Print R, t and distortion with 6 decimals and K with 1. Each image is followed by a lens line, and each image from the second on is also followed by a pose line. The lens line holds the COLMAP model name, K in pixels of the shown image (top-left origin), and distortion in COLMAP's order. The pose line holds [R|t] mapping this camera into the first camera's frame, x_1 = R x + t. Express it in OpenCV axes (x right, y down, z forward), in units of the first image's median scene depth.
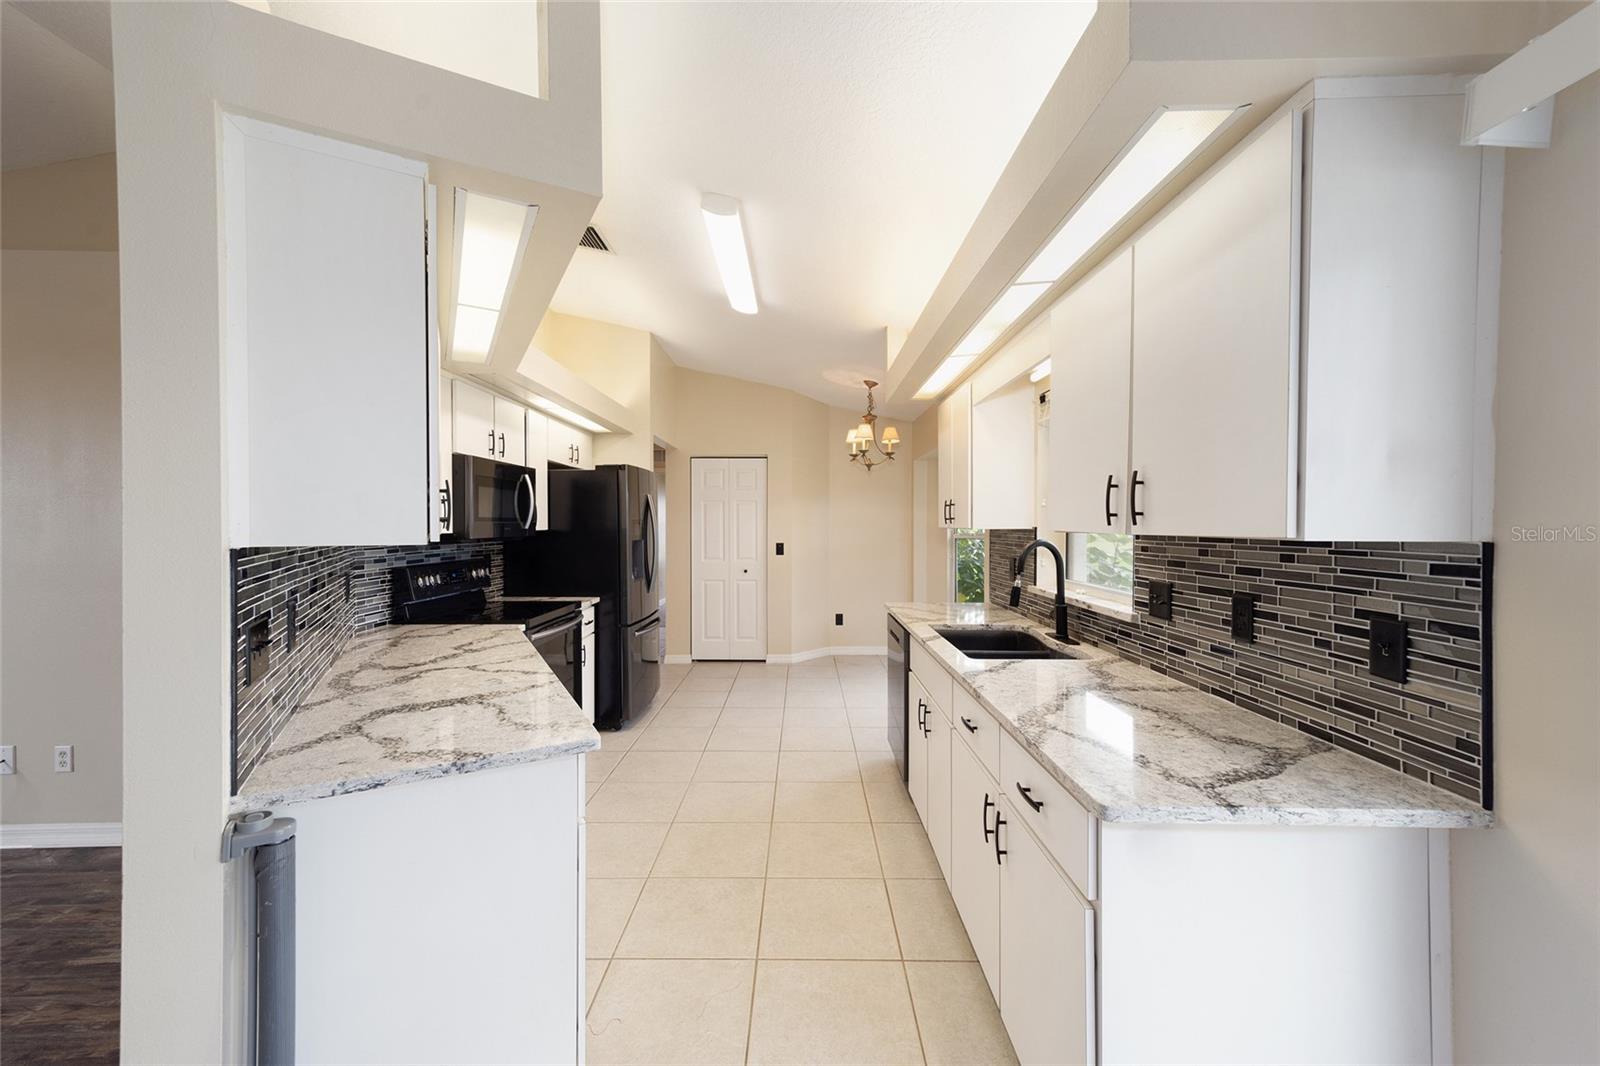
lens RADIAL K [[649.3, 0, 798.0], [0, 649.3, 528.2], [0, 0, 1]] dist [0.002127, -0.004655]
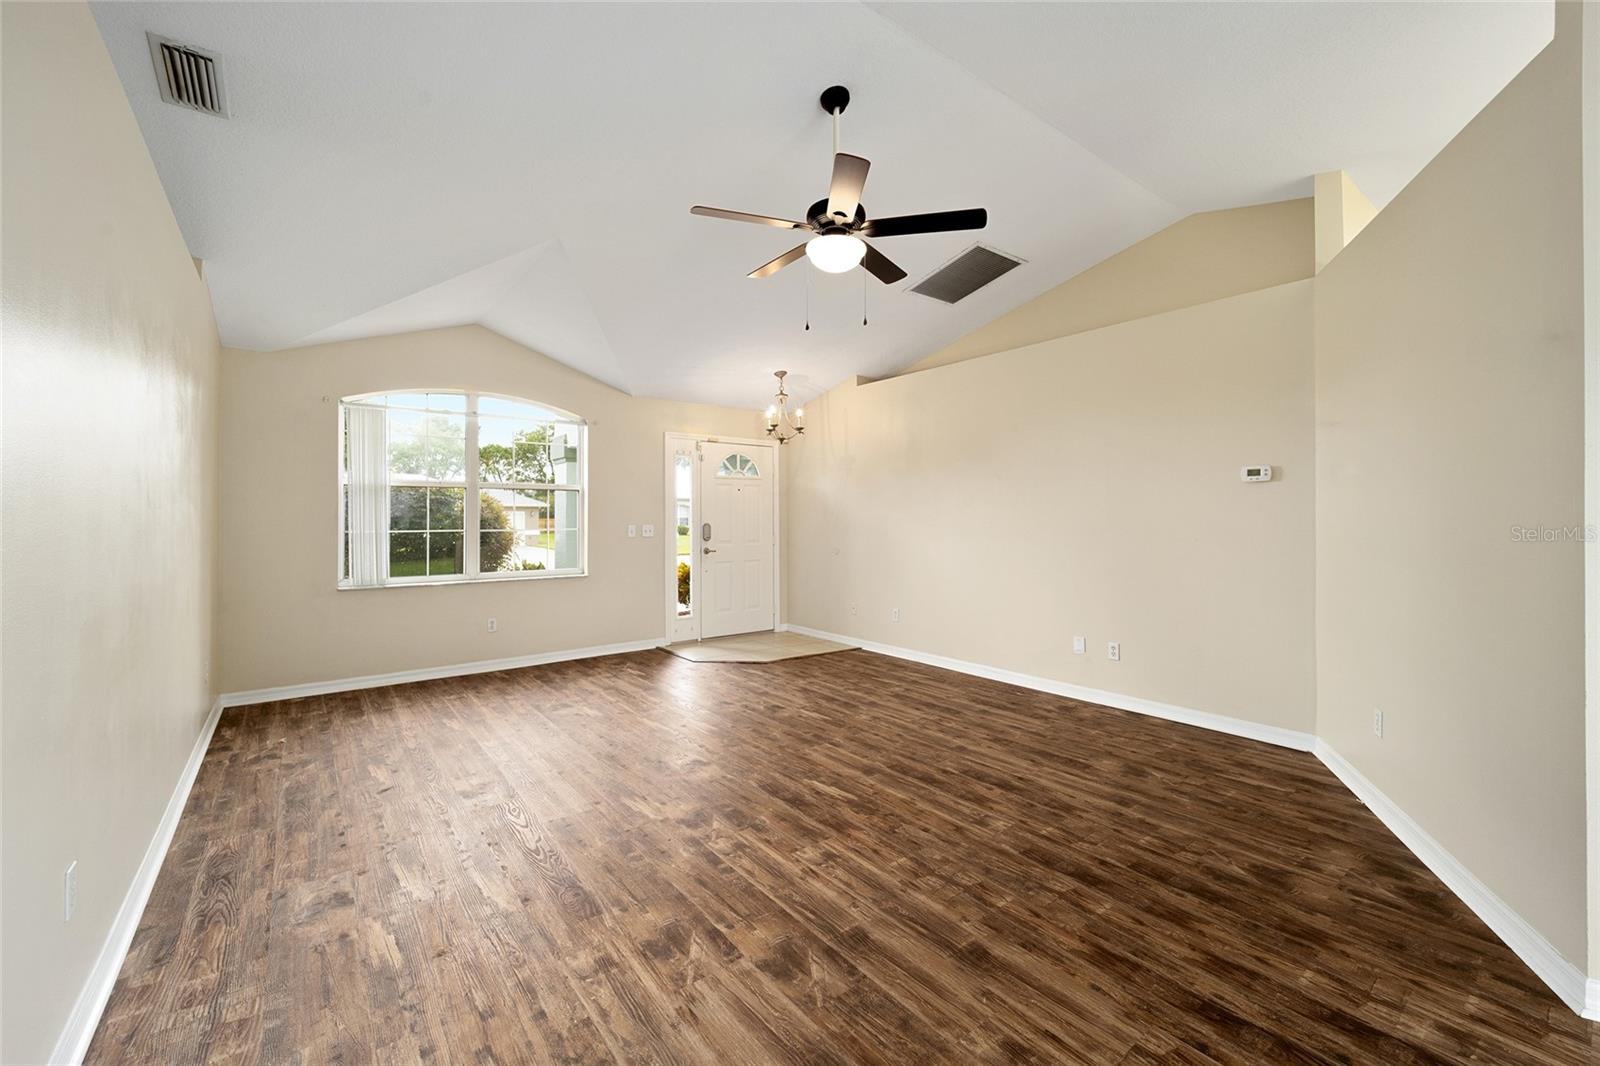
lens RADIAL K [[649.3, 0, 802.9], [0, 649.3, 516.1], [0, 0, 1]] dist [0.002127, -0.004655]
pose [[0.623326, -0.003319, -0.781955, -0.635087], [-0.003652, 0.999968, -0.007155, 0.078292], [0.781954, 0.007315, 0.623293, -0.912392]]
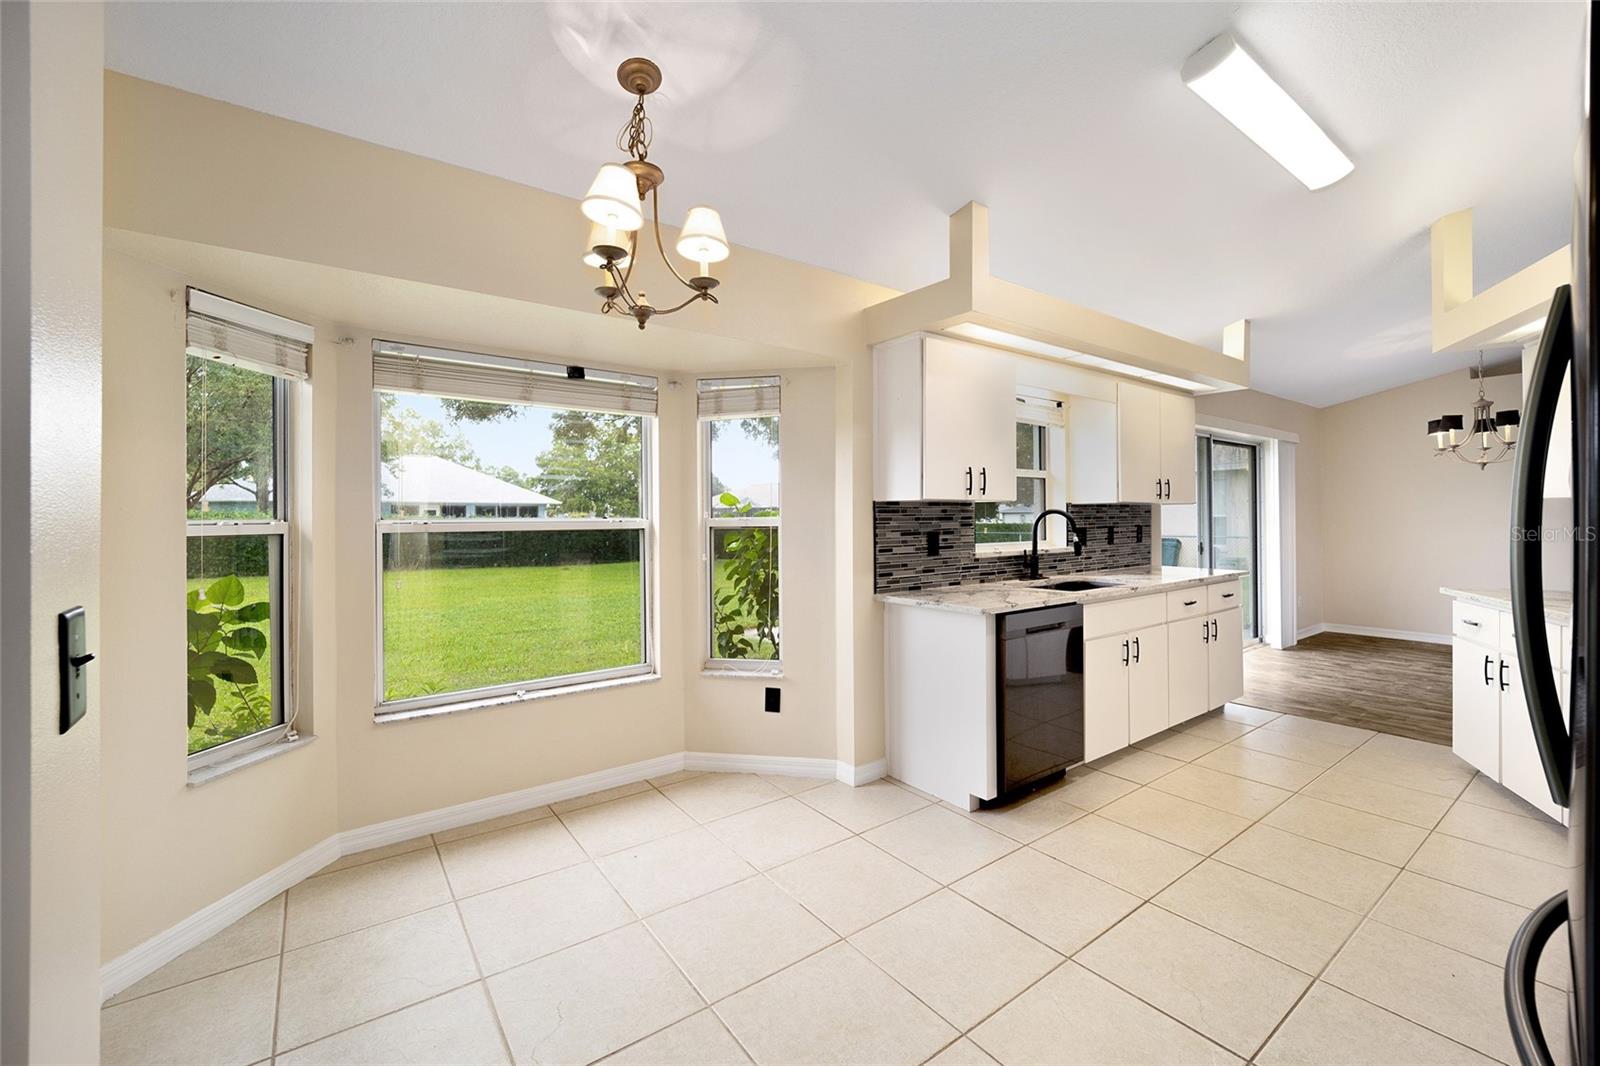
lens RADIAL K [[649.3, 0, 808.7], [0, 649.3, 518.7], [0, 0, 1]] dist [0.002127, -0.004655]
pose [[-0.616949, 0.002024, 0.787000, -0.647419], [0.012732, 0.999891, 0.007409, 0.034546], [-0.786900, 0.014591, -0.616908, 3.604103]]
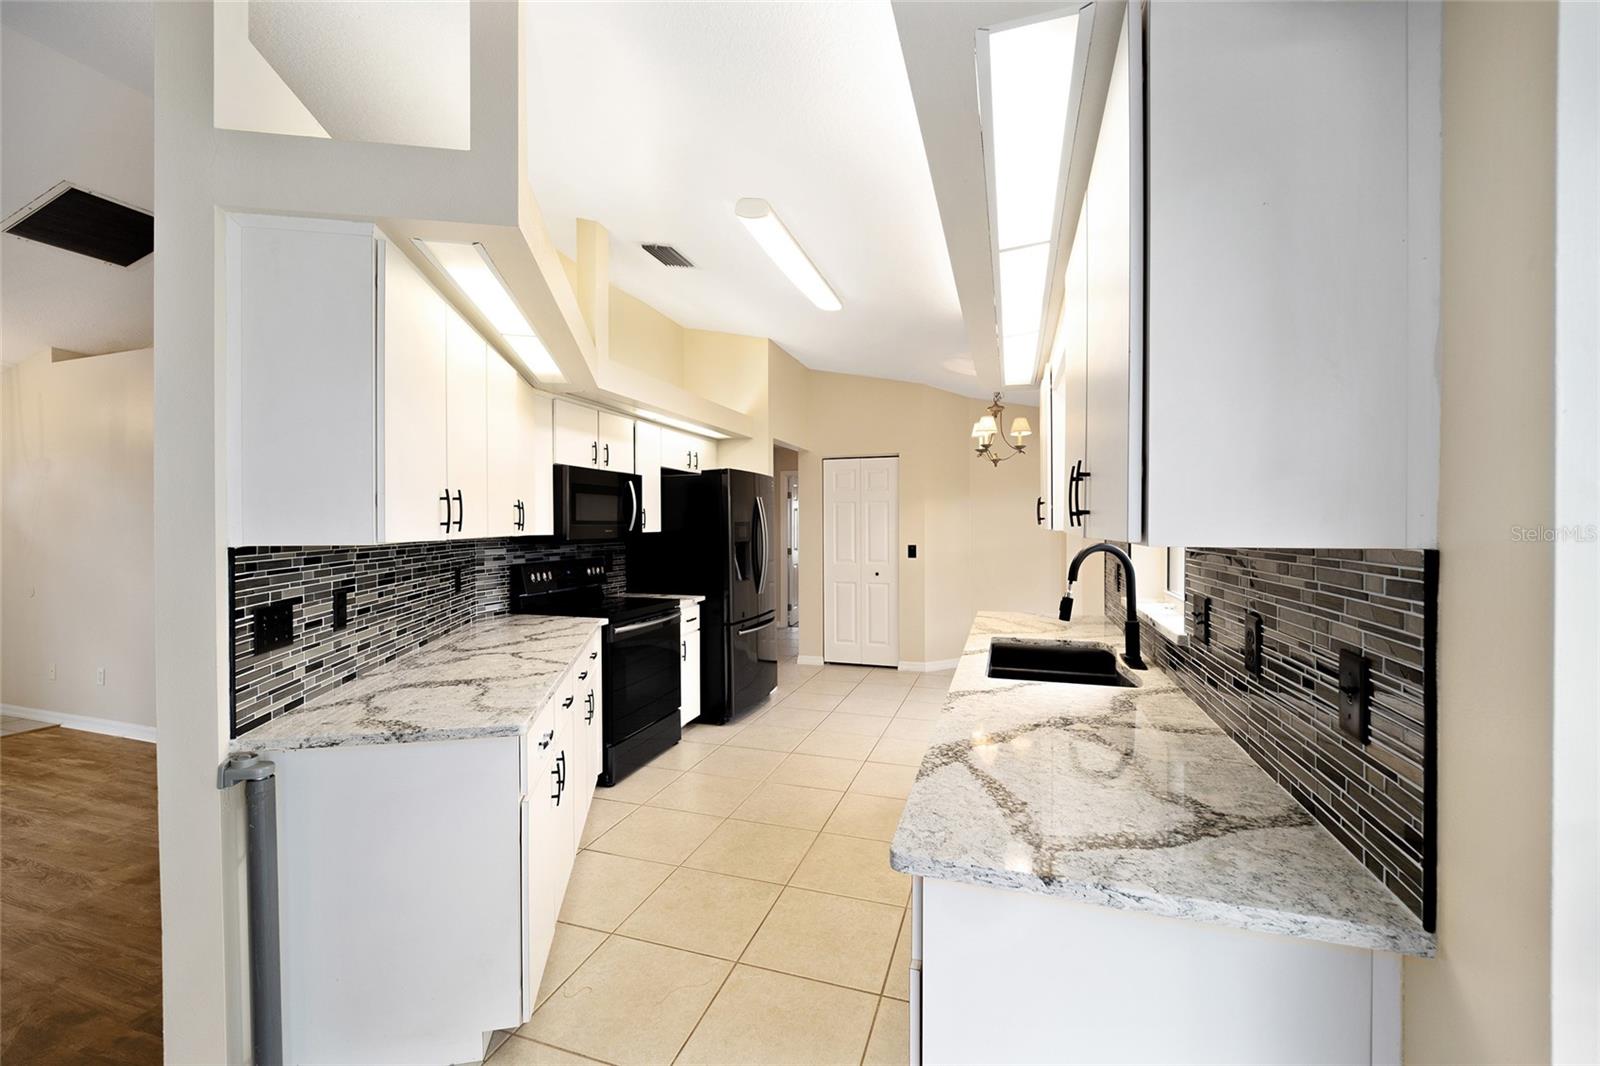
lens RADIAL K [[649.3, 0, 794.0], [0, 649.3, 534.2], [0, 0, 1]] dist [0.002127, -0.004655]
pose [[0.951054, -0.000243, -0.309024, 0.406316], [0.002504, 0.999973, 0.006920, -0.000704], [0.309014, -0.007355, 0.951029, 0.090814]]
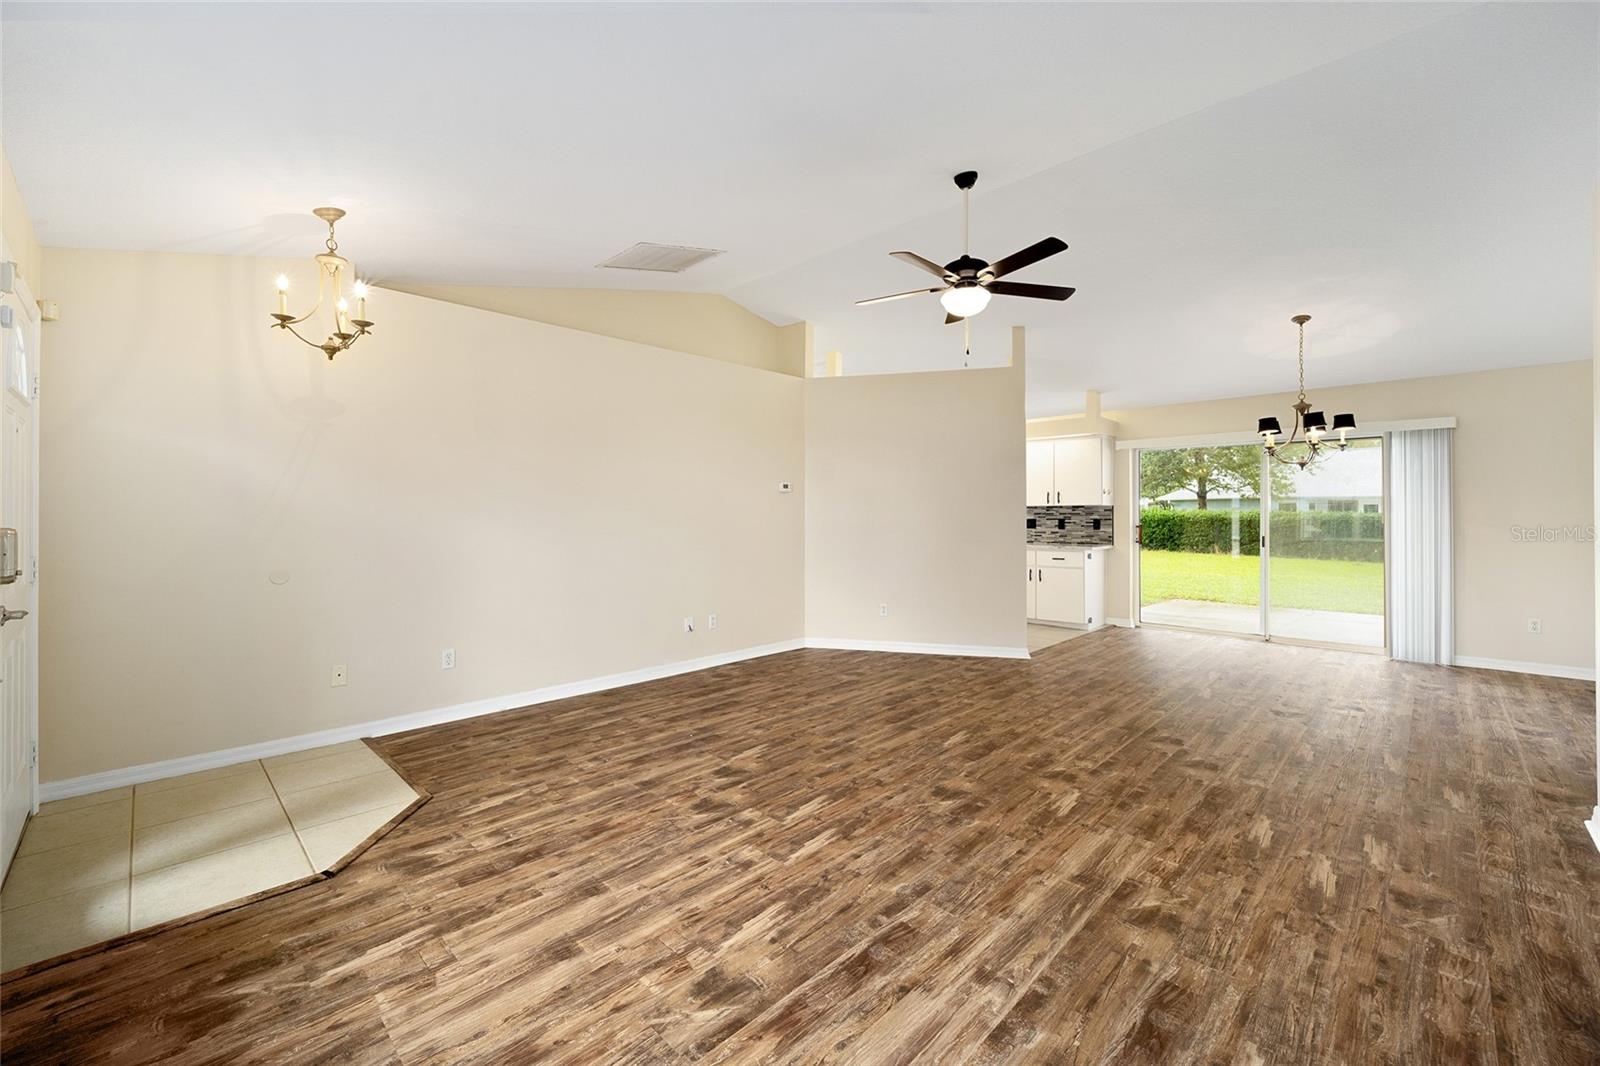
lens RADIAL K [[649.3, 0, 795.0], [0, 649.3, 512.3], [0, 0, 1]] dist [0.002127, -0.004655]
pose [[0.693869, 0.002383, 0.720097, -3.963215], [0.005205, 0.999952, -0.008325, 0.083064], [-0.720083, 0.009524, 0.693823, -0.849046]]
